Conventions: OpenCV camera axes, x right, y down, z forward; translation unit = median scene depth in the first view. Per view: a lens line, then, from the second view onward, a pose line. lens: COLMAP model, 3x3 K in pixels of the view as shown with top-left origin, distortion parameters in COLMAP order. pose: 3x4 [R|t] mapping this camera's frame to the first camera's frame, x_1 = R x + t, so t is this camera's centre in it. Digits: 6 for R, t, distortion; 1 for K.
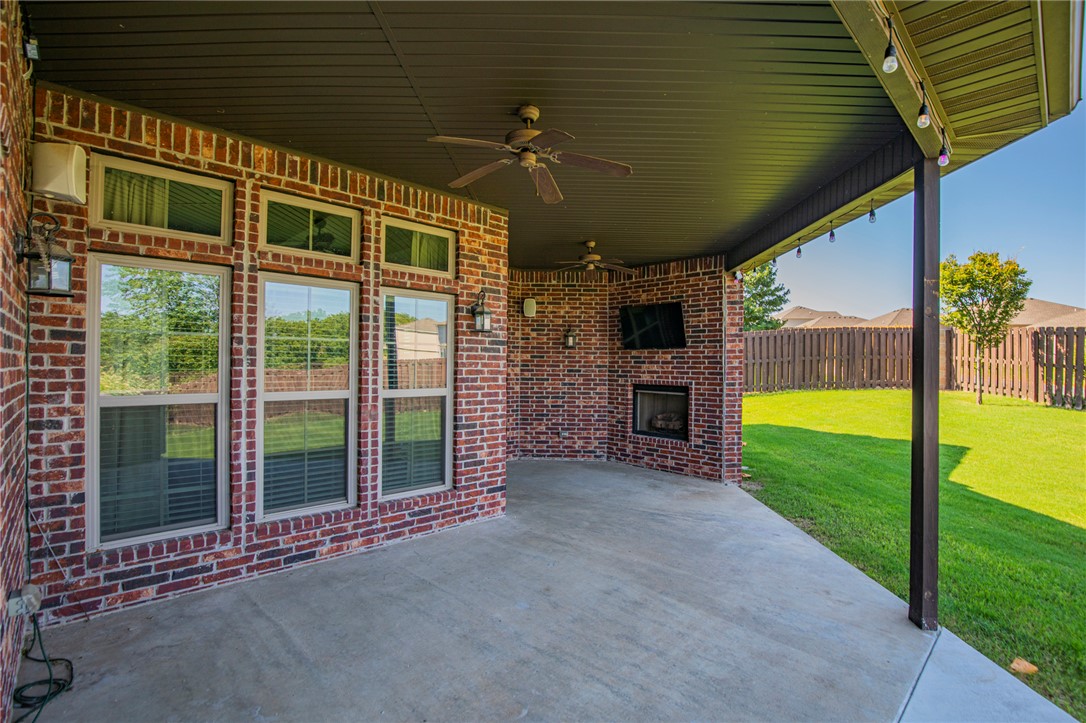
lens RADIAL K [[501.2, 0, 542.4], [0, 501.2, 362.1], [0, 0, 1]] dist [-0.033133, 0.005891]
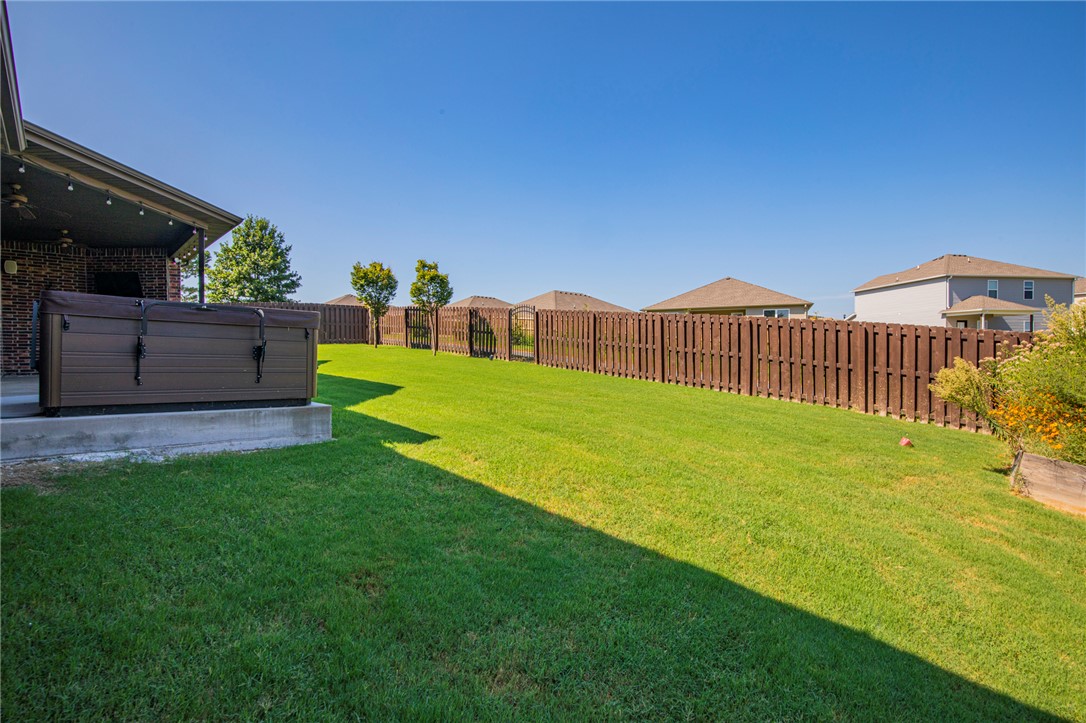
lens RADIAL K [[501.2, 0, 548.4], [0, 501.2, 359.5], [0, 0, 1]] dist [-0.033133, 0.005891]
pose [[0.678676, -0.026625, 0.733955, -0.006529], [0.012328, 0.999615, 0.024862, 0.121127], [-0.734334, -0.007825, 0.678743, -0.924450]]
